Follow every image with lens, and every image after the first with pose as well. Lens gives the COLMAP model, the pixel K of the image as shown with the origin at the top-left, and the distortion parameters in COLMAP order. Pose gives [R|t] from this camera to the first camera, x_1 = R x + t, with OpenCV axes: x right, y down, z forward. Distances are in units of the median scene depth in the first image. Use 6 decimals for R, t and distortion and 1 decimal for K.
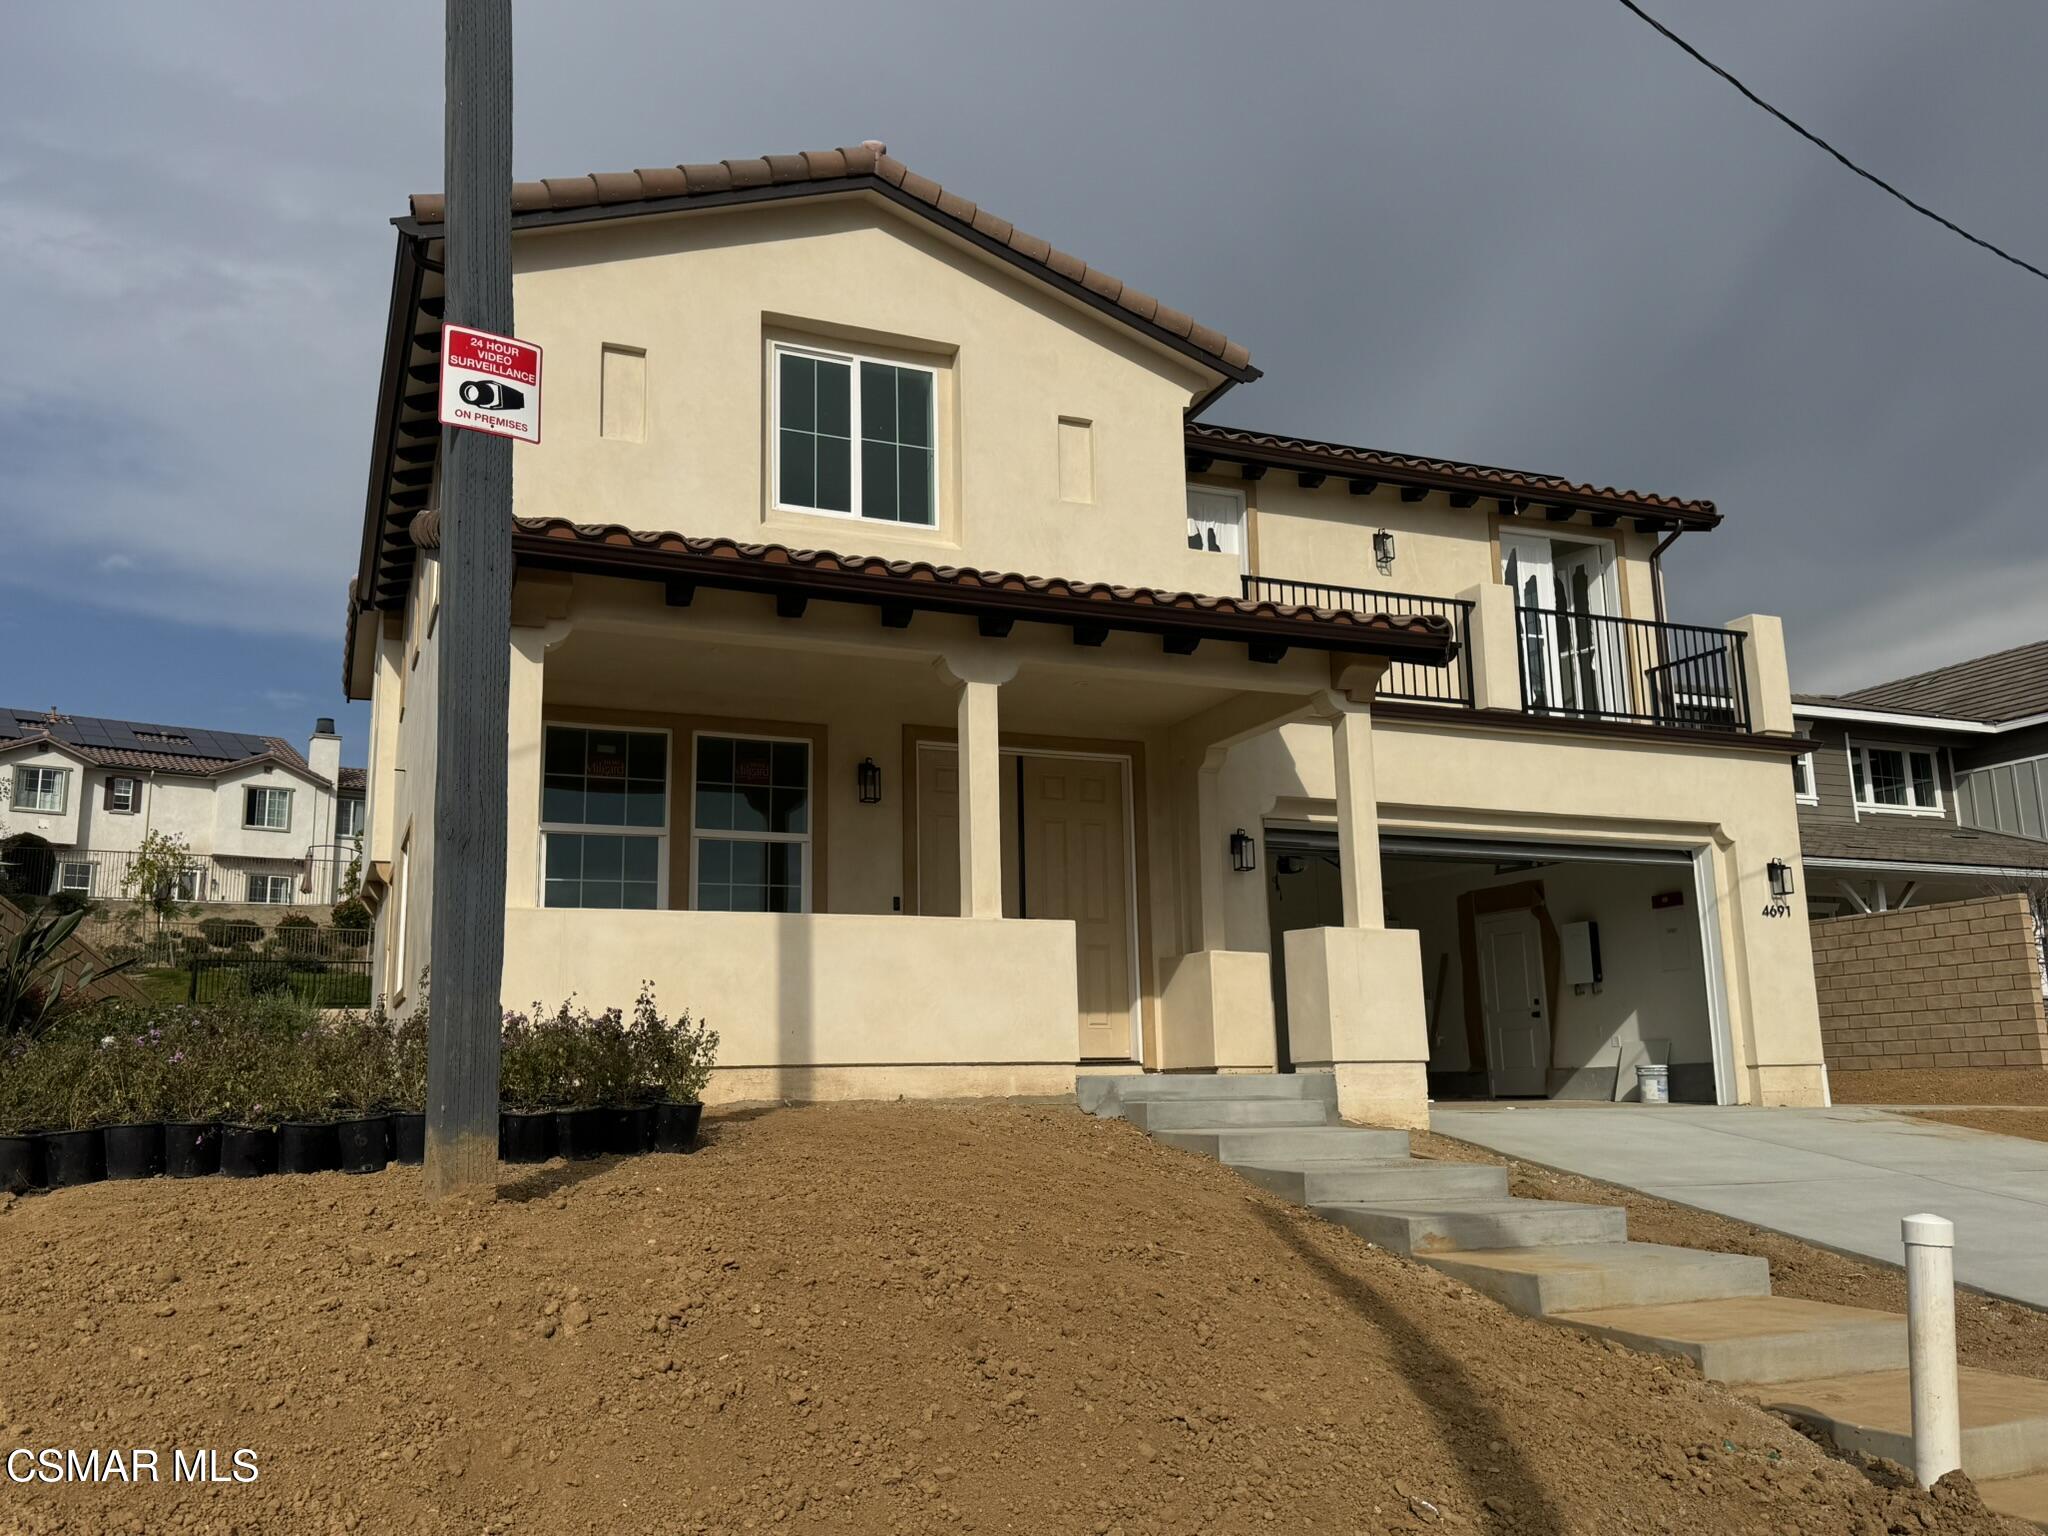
lens RADIAL K [[1627.4, 0, 1007.6], [0, 1627.4, 773.9], [0, 0, 1]] dist [0.147175, -0.293429]
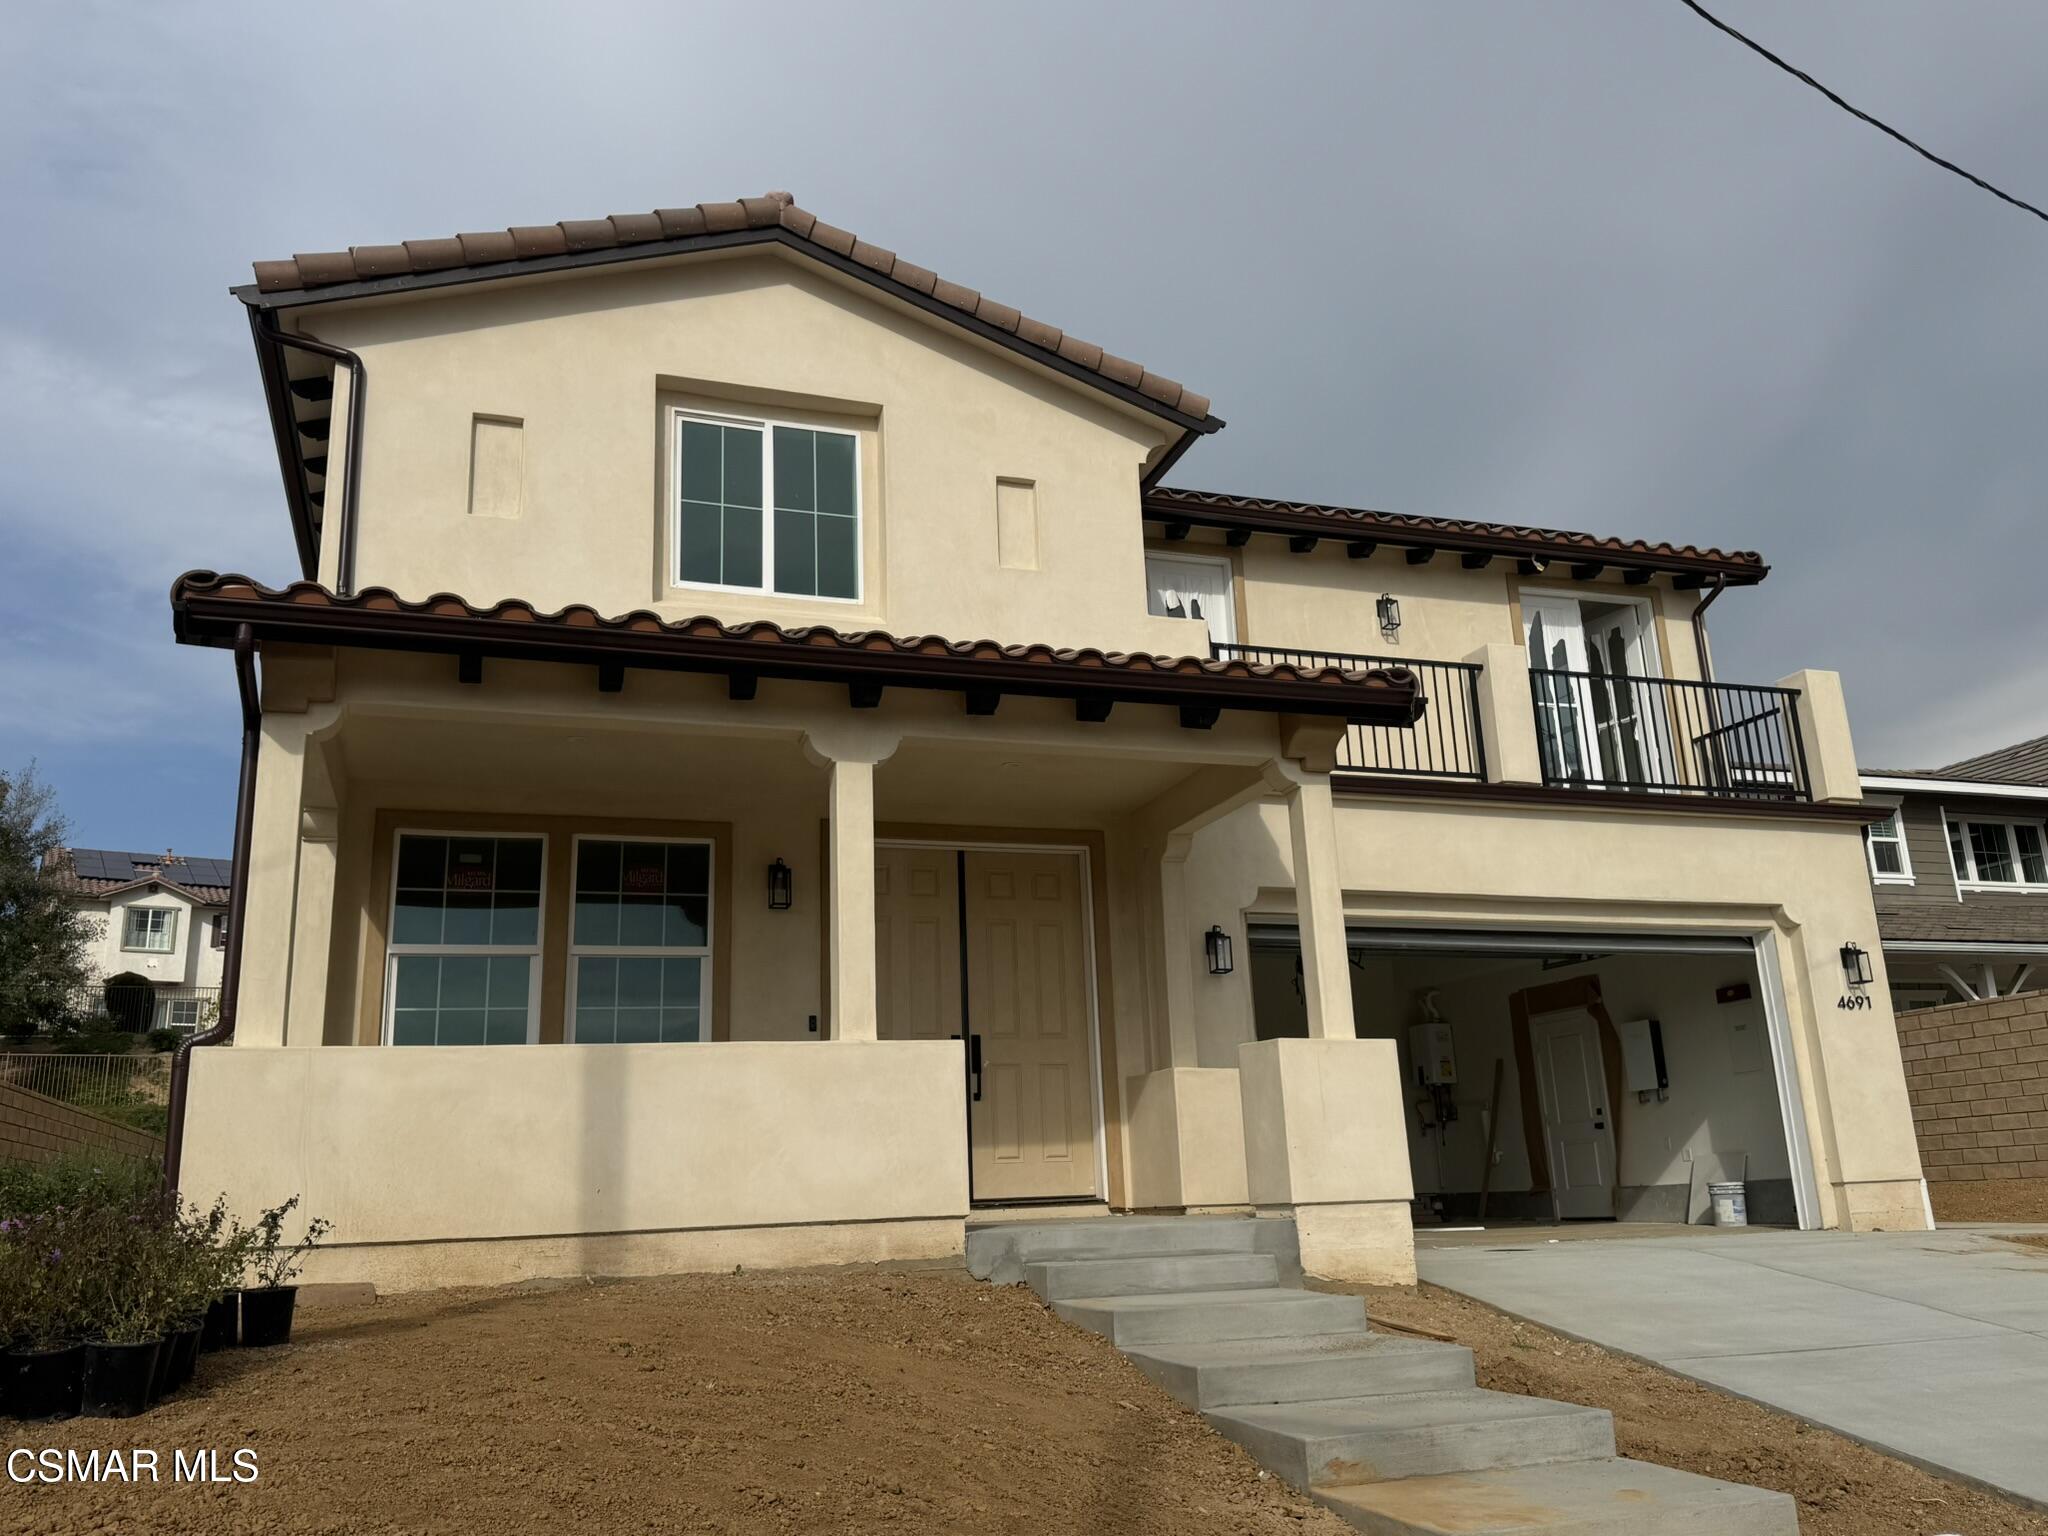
lens RADIAL K [[1584.1, 0, 1024.0], [0, 1584.1, 768.0], [0, 0, 1]] dist [0.124723, -0.228555]
pose [[0.997650, -0.037344, -0.057439, 0.089724], [0.033023, 0.996679, -0.074430, 0.008905], [0.060027, 0.072359, 0.995571, 0.131251]]
